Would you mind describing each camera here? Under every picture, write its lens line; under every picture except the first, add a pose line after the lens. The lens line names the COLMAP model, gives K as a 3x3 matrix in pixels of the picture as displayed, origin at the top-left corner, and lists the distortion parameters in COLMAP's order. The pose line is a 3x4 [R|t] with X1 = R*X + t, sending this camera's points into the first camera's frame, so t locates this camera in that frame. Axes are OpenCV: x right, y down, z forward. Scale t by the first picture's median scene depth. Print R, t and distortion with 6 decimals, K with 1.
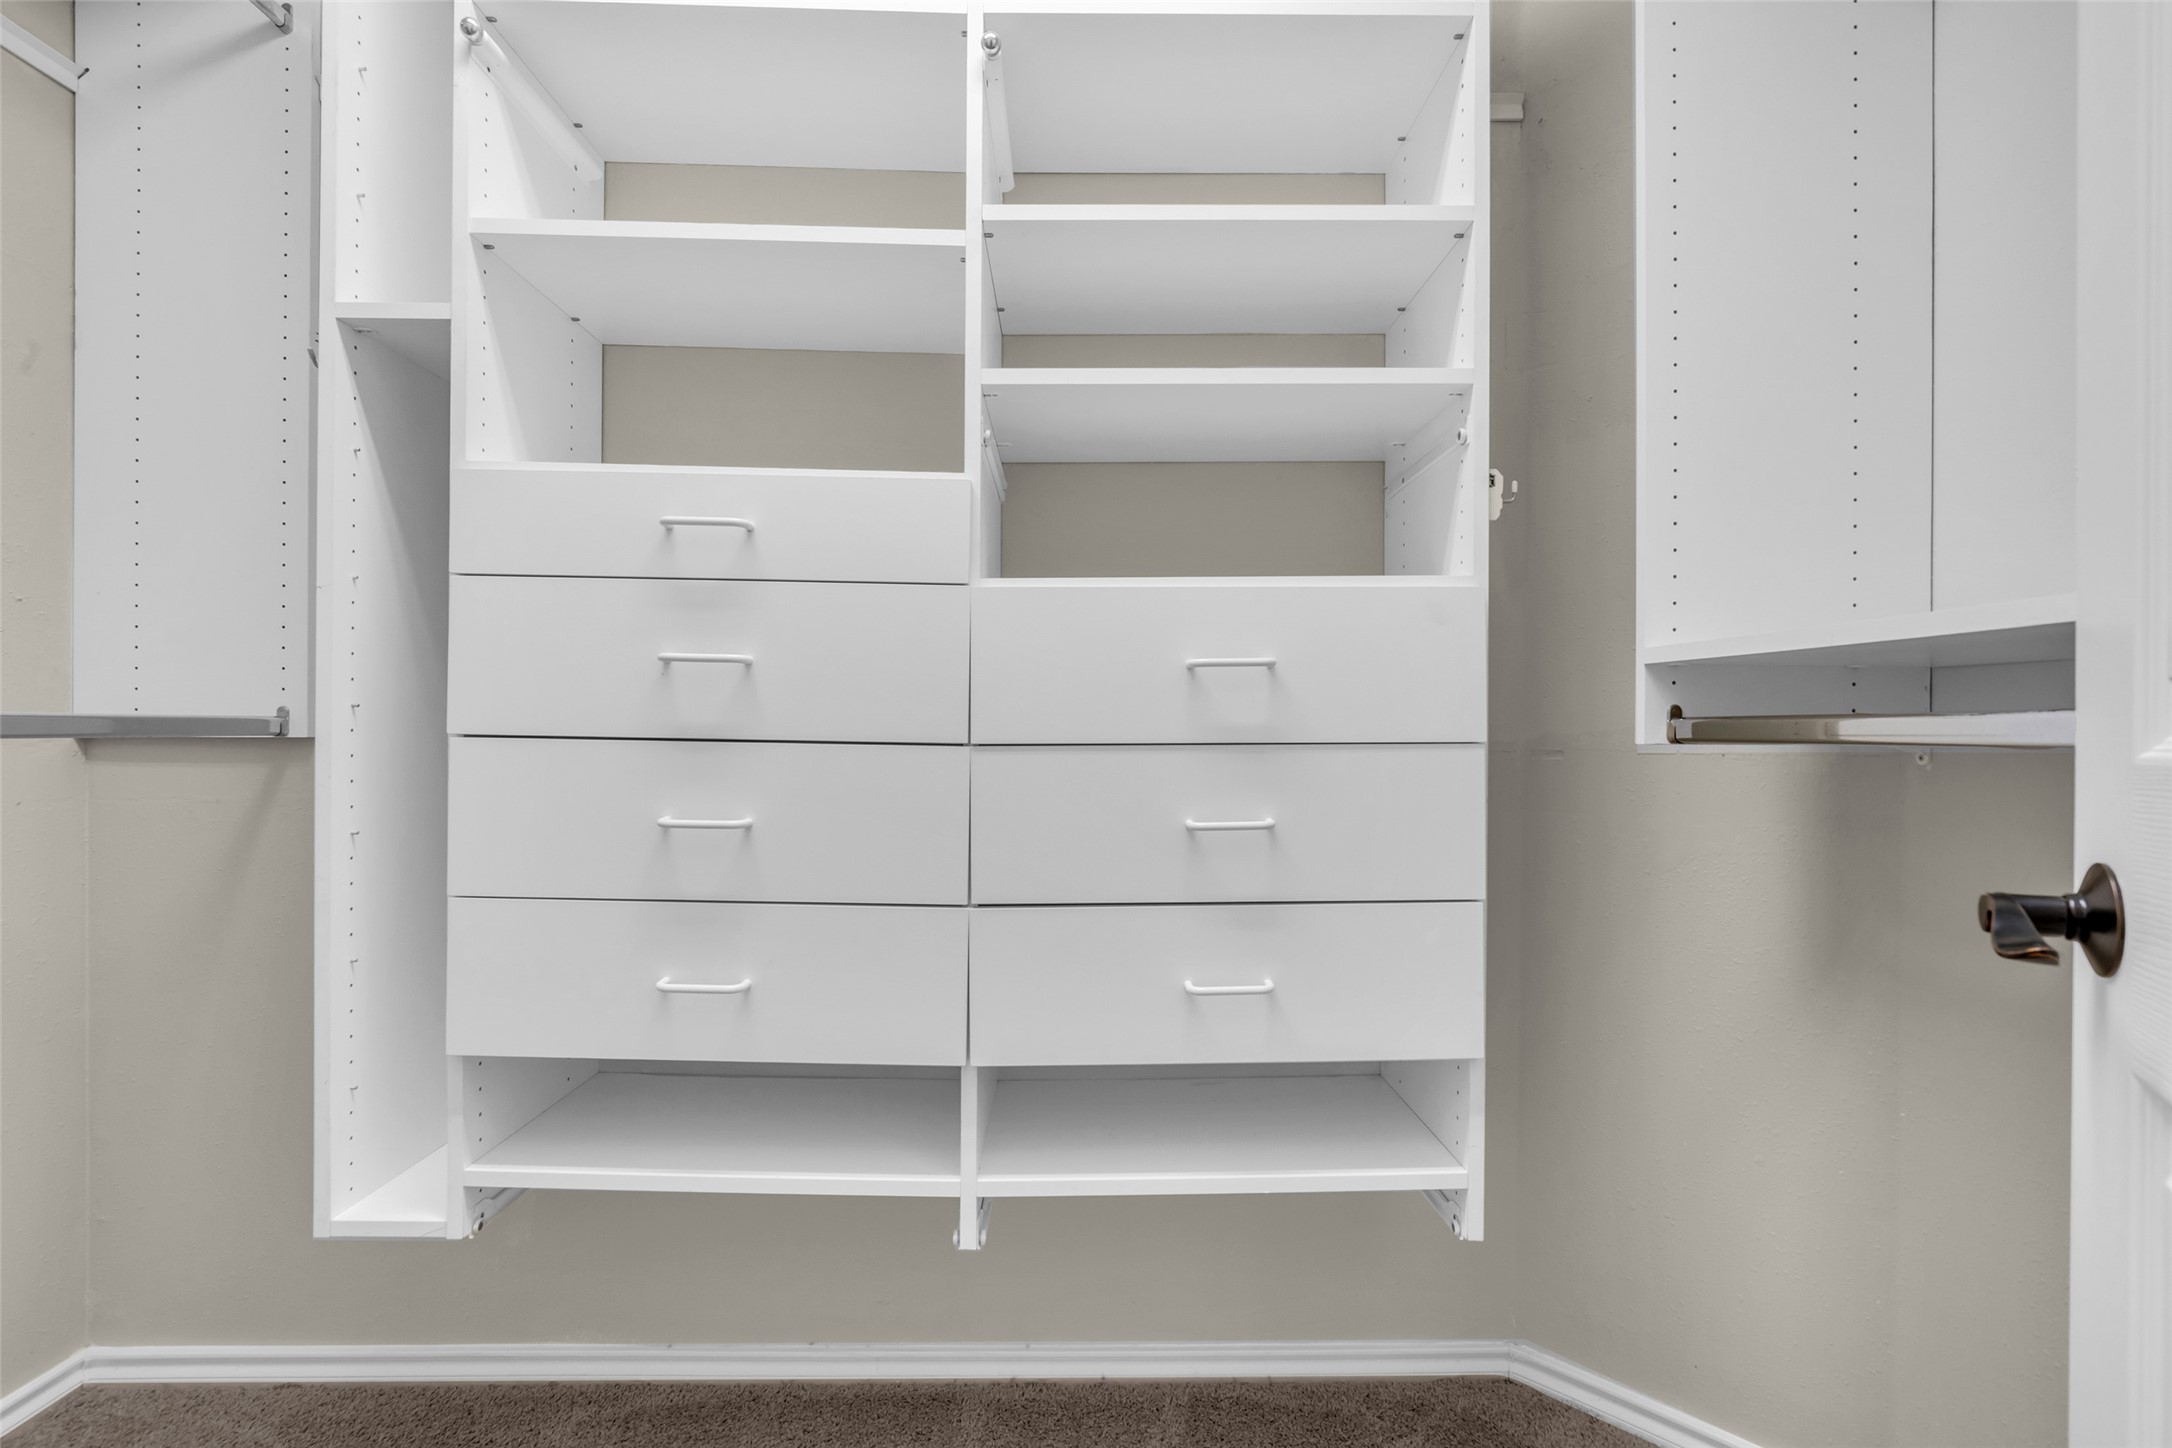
lens RADIAL K [[998.2, 0, 1086.0], [0, 998.2, 724.0], [0, 0, 1]] dist [-0.011898, 0.000414]
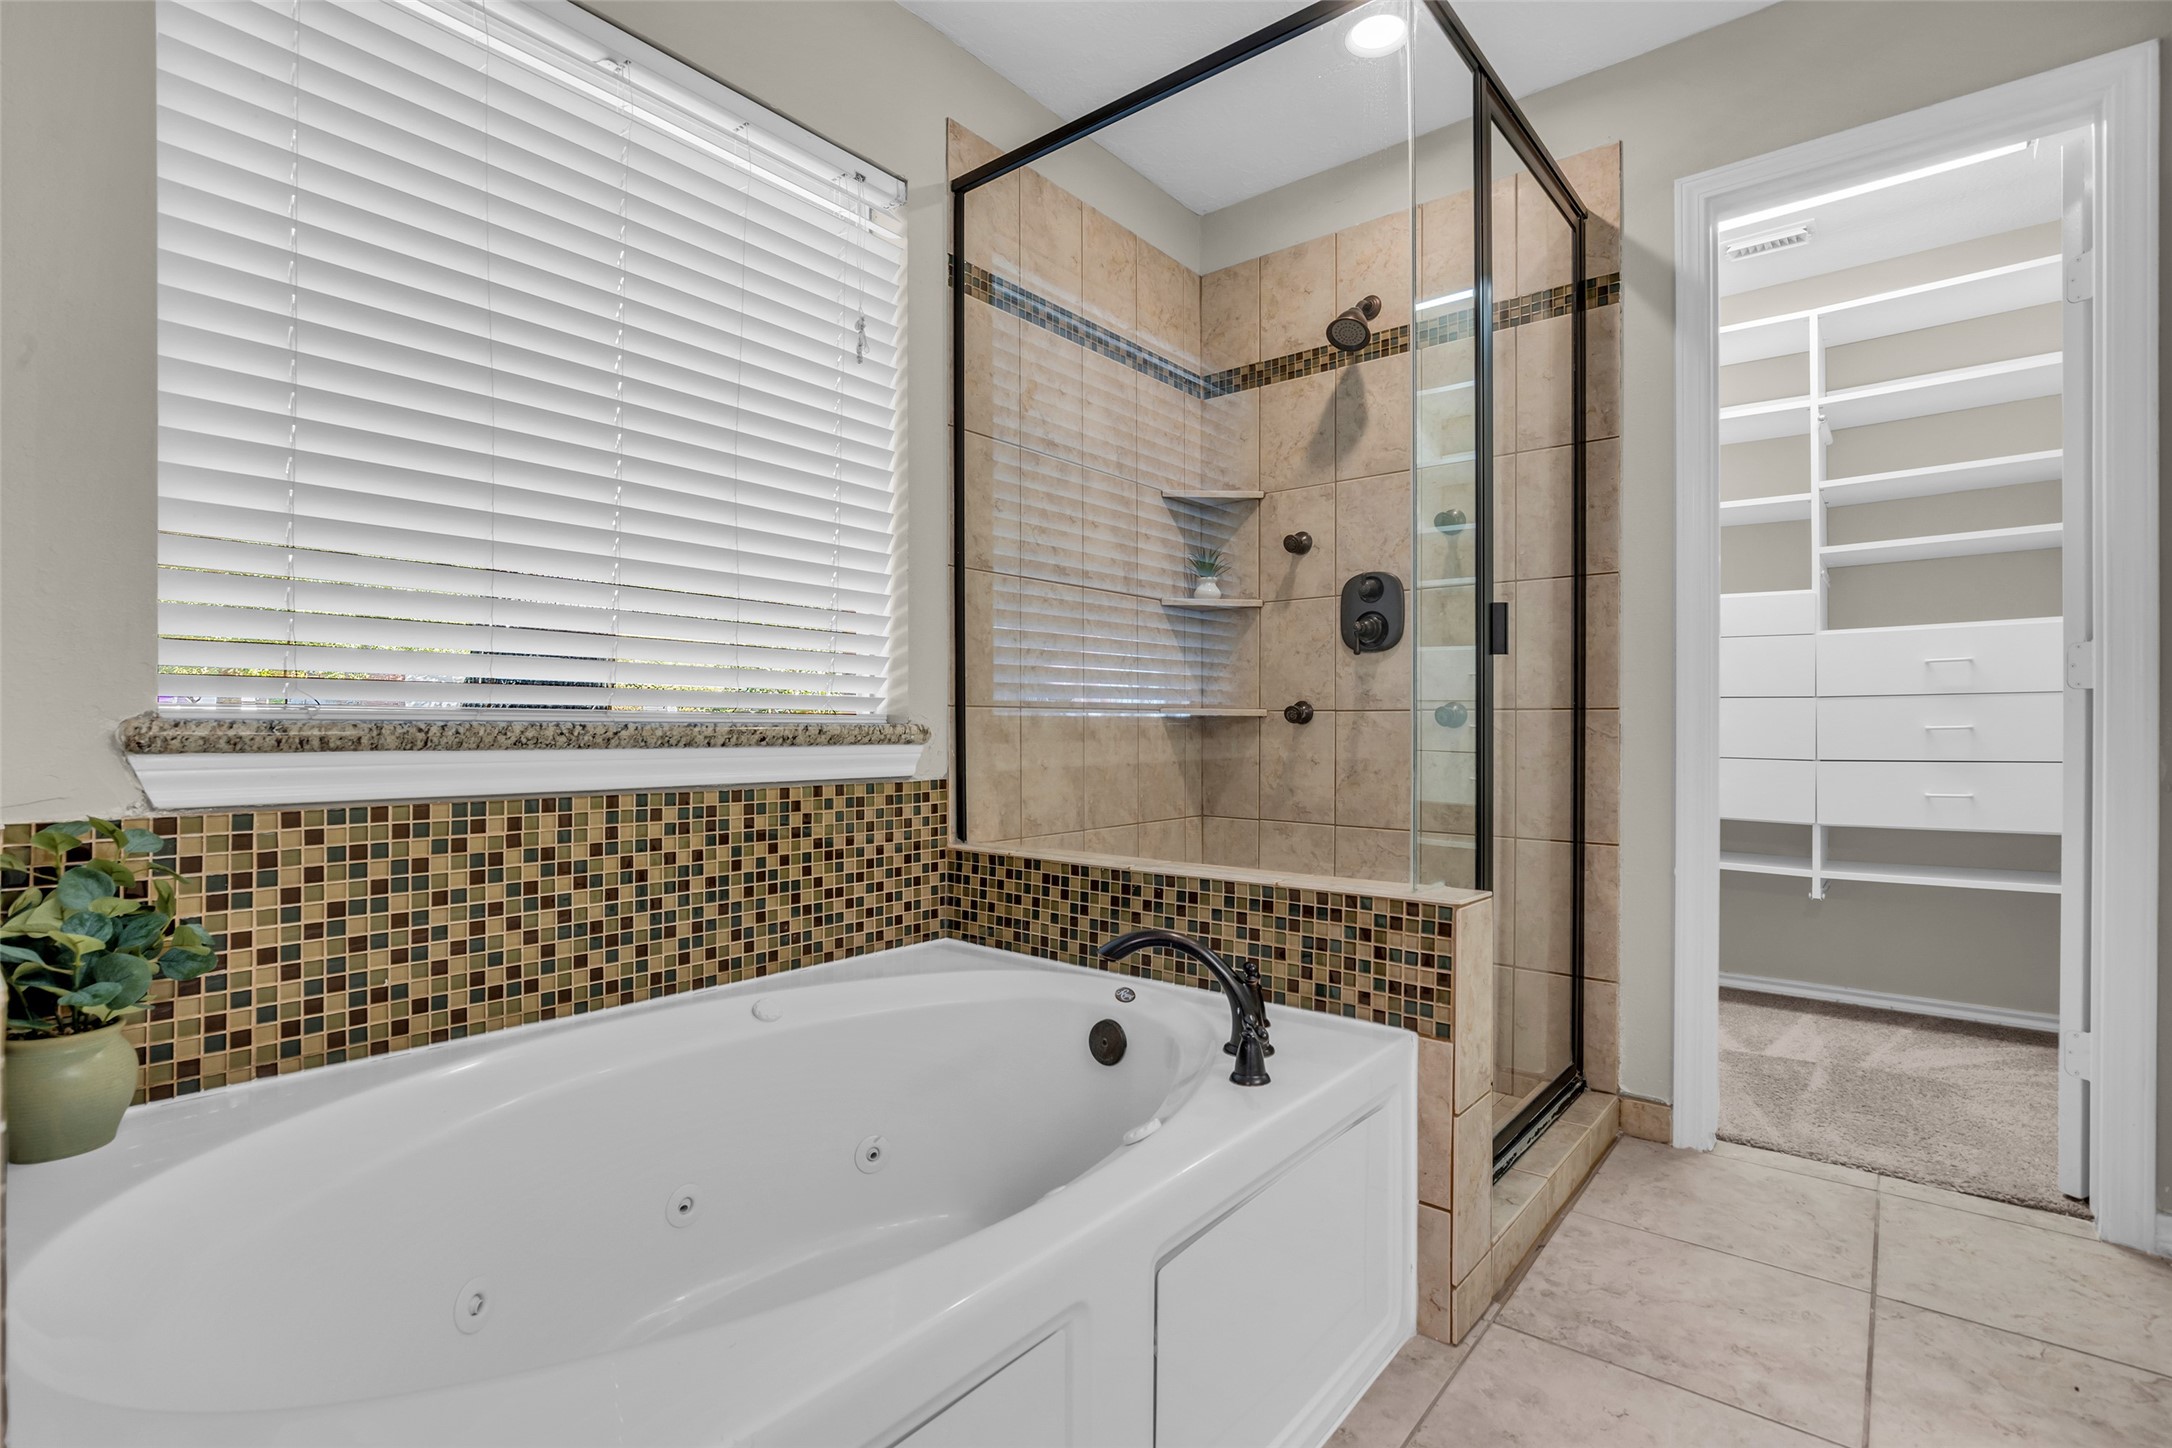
lens RADIAL K [[998.2, 0, 1086.0], [0, 998.2, 724.0], [0, 0, 1]] dist [-0.011898, 0.000414]
pose [[0.761607, -0.005092, -0.648019, 0.101001], [0.001978, 0.999983, -0.005533, 0.089121], [0.648036, 0.002932, 0.761604, -2.078338]]
